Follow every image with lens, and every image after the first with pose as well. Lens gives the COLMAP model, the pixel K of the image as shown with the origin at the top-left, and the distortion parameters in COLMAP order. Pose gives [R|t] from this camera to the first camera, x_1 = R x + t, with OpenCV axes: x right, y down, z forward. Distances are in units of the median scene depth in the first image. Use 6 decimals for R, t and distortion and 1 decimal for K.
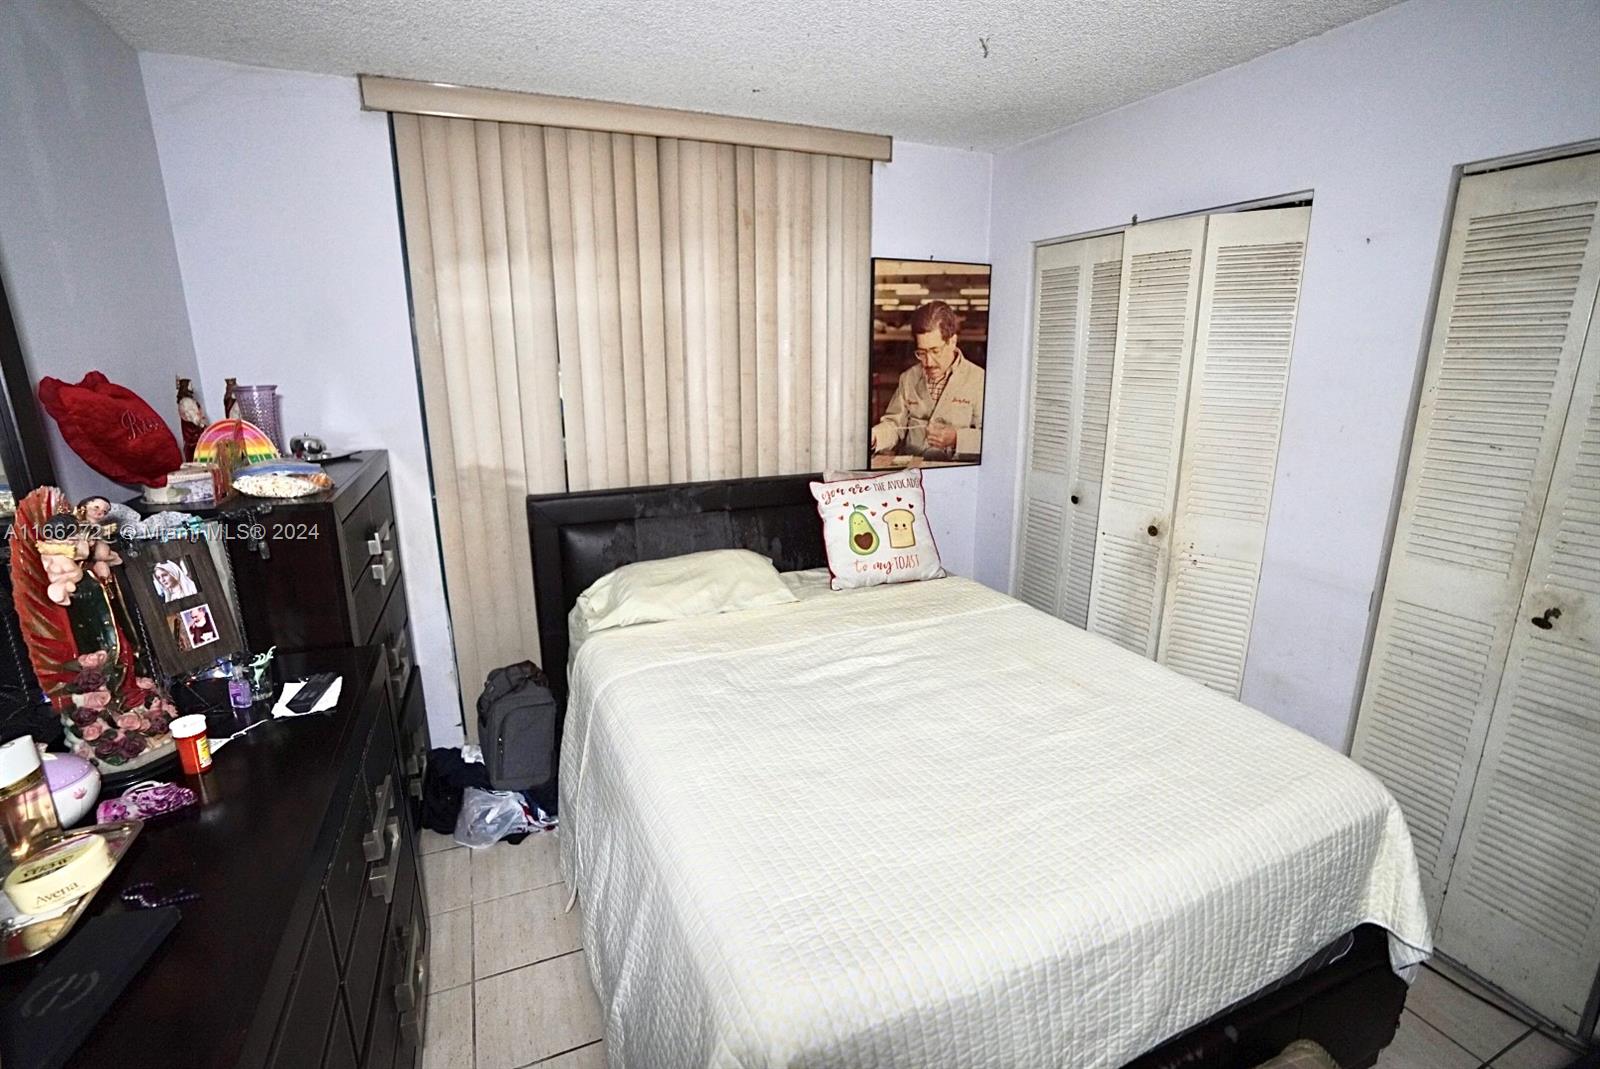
lens RADIAL K [[752.3, 0, 803.0], [0, 752.3, 535.8], [0, 0, 1]] dist [-0.058169, 0.029501]
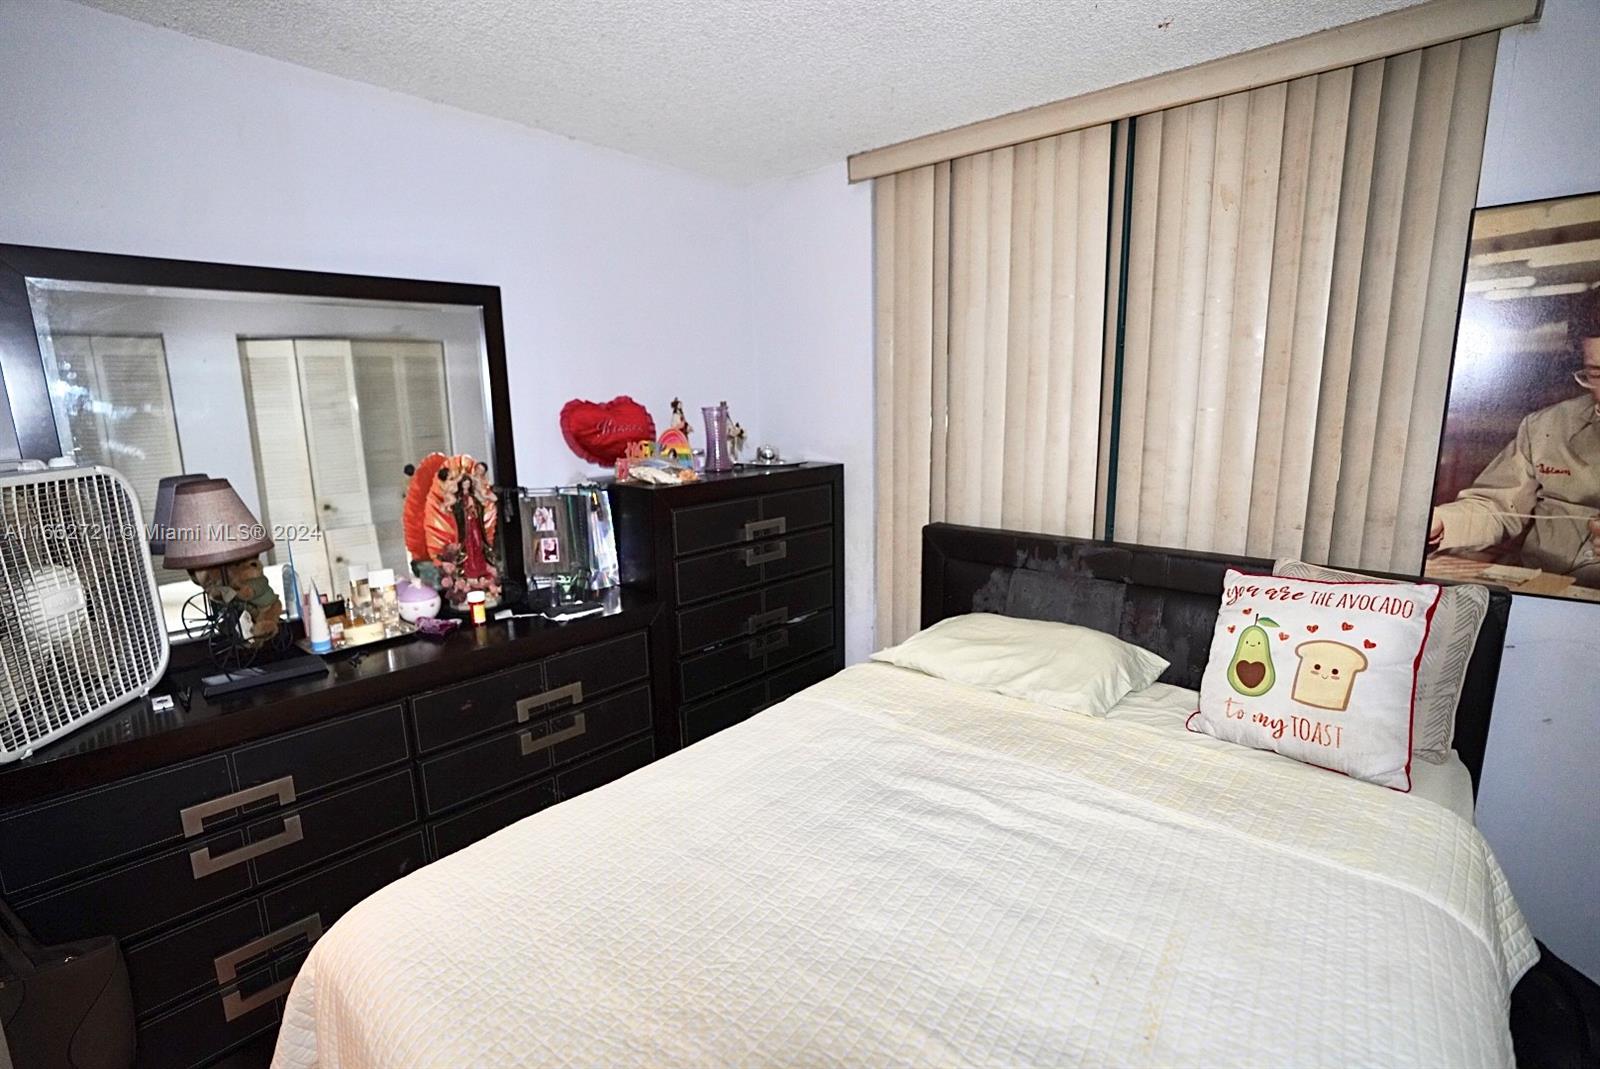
lens RADIAL K [[752.3, 0, 803.0], [0, 752.3, 535.8], [0, 0, 1]] dist [-0.058169, 0.029501]
pose [[0.432492, 0.163156, -0.886753, 0.444149], [-0.204318, 0.975642, 0.079860, -0.077644], [0.878183, 0.146641, 0.455293, 0.366250]]
